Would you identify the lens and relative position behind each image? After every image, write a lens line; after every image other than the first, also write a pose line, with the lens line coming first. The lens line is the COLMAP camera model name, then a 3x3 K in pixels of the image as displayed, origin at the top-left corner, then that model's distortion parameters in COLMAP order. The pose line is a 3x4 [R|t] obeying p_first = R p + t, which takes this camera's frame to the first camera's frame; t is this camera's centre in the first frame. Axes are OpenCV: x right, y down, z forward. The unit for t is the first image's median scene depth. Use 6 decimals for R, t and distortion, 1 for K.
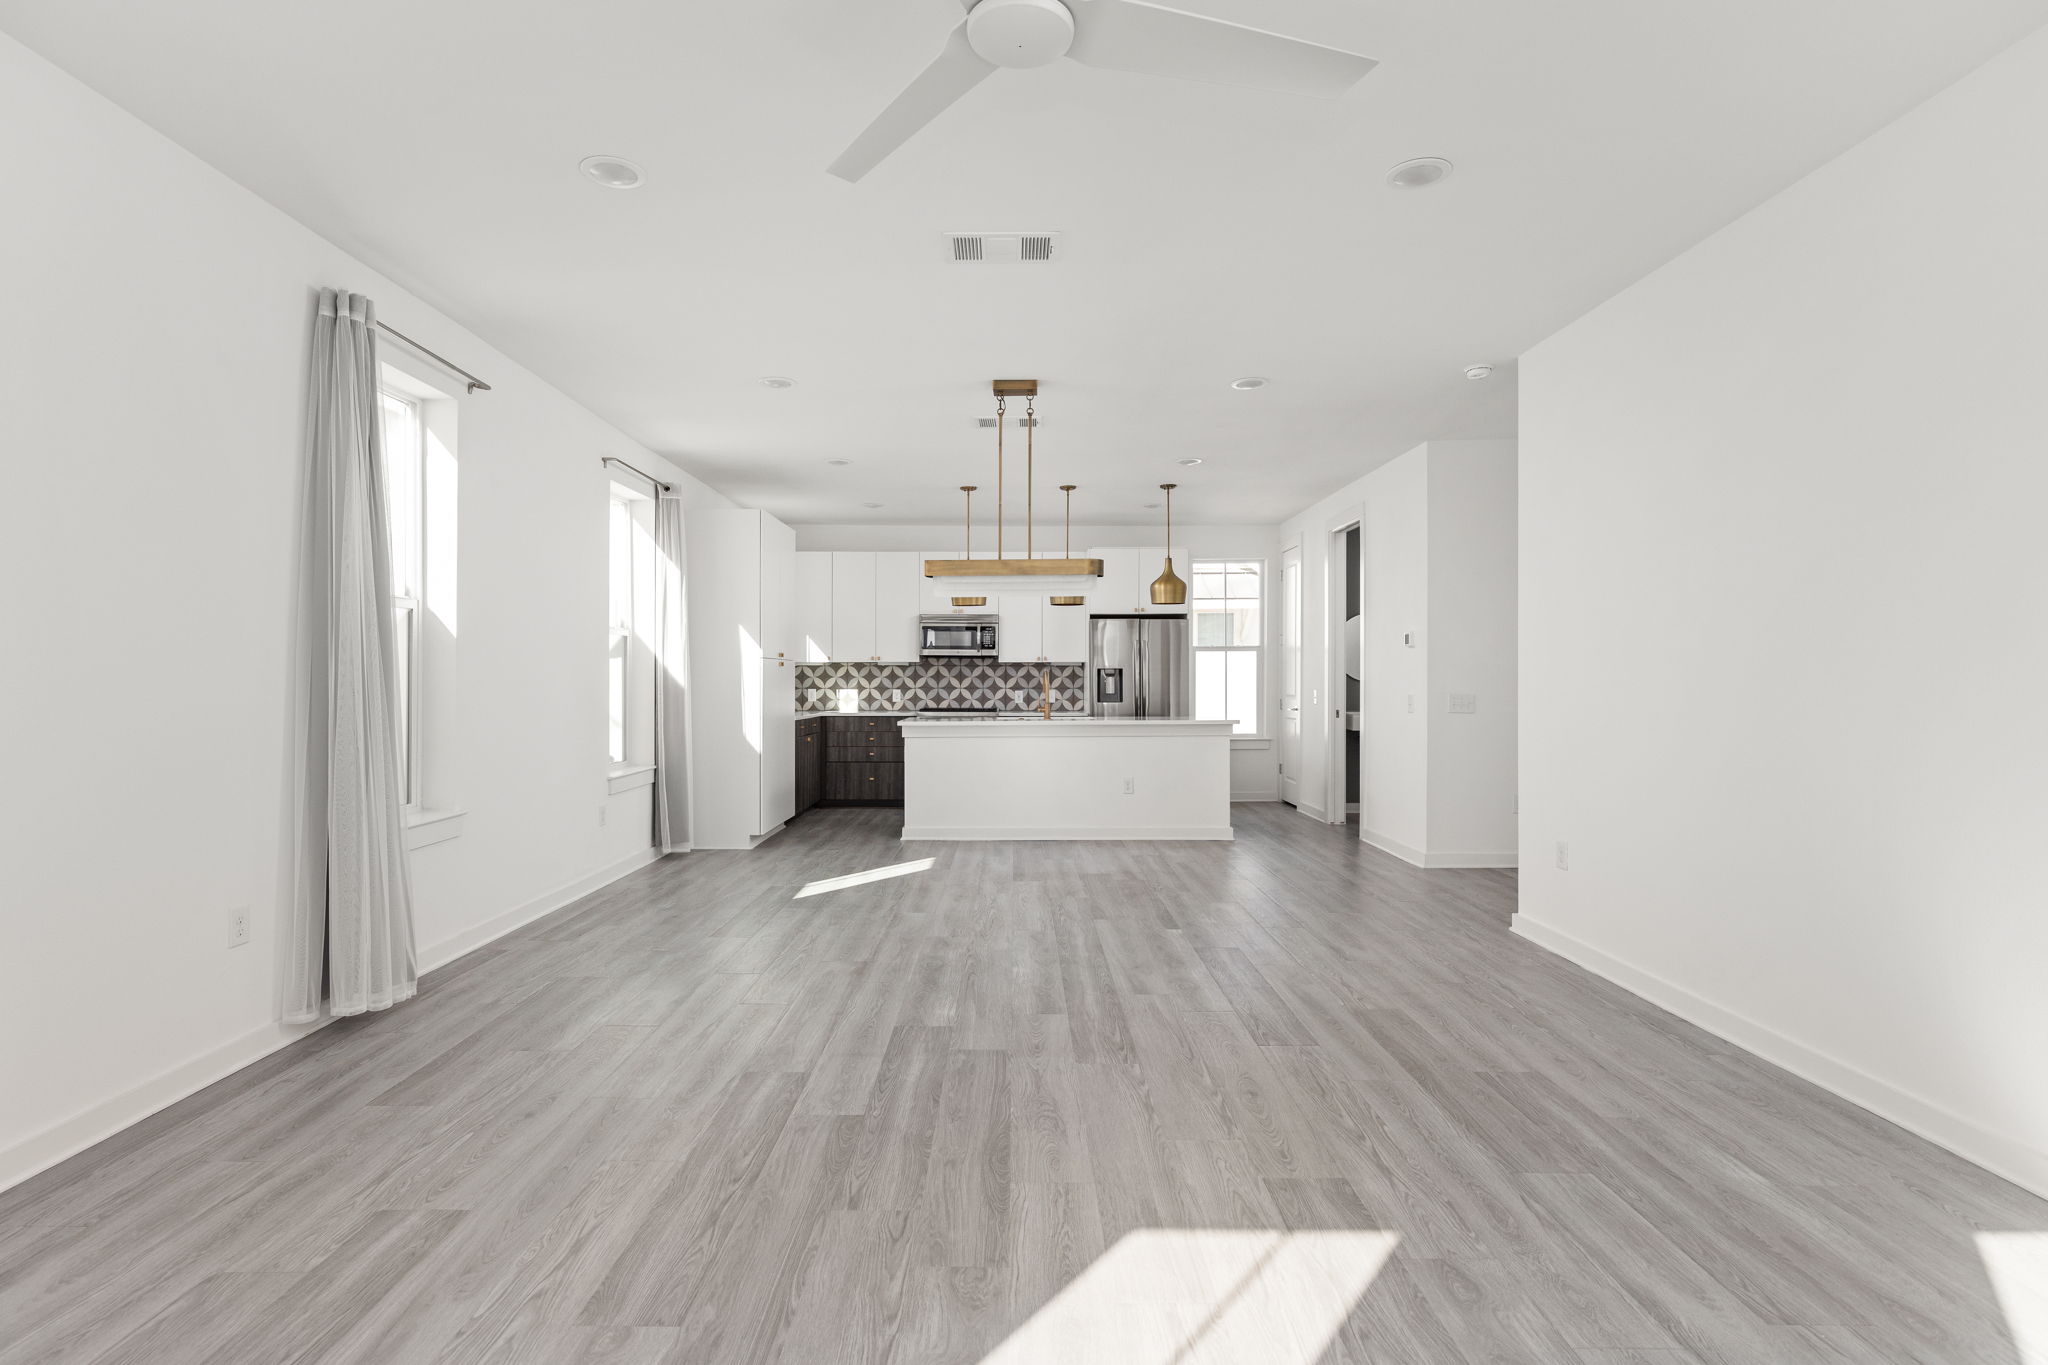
lens RADIAL K [[939.5, 0, 1013.6], [0, 939.5, 681.4], [0, 0, 1]] dist [0.004169, -0.000465]
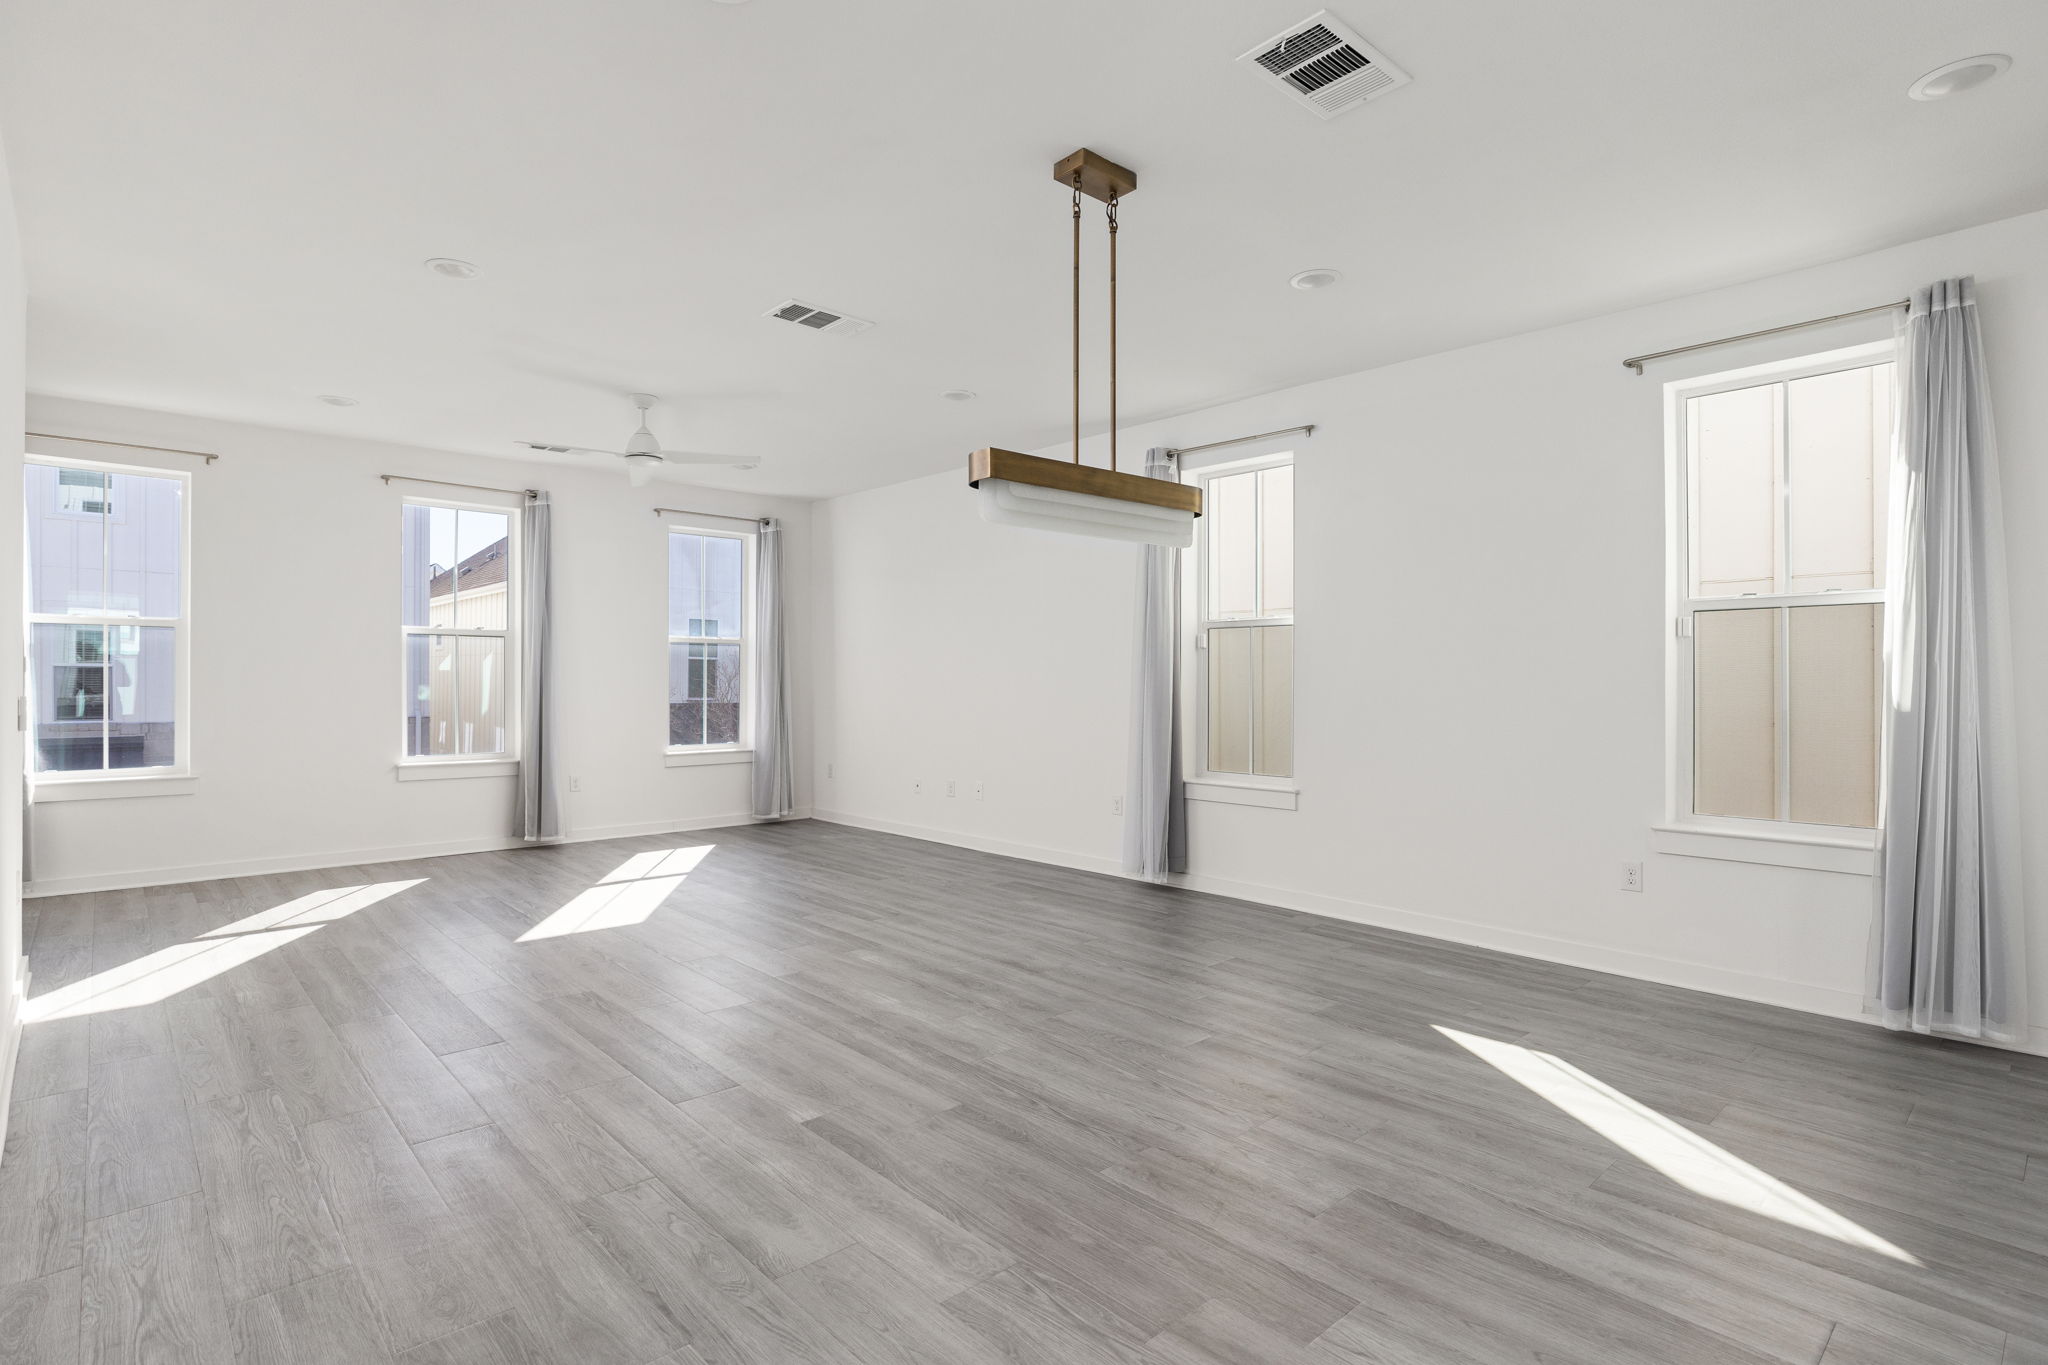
lens RADIAL K [[939.5, 0, 1006.2], [0, 939.5, 688.3], [0, 0, 1]] dist [0.004169, -0.000465]
pose [[-0.710791, 0.002988, -0.703397, 0.555097], [-0.001549, 0.999982, 0.005813, 0.001227], [0.703402, 0.005221, -0.710773, 1.699313]]
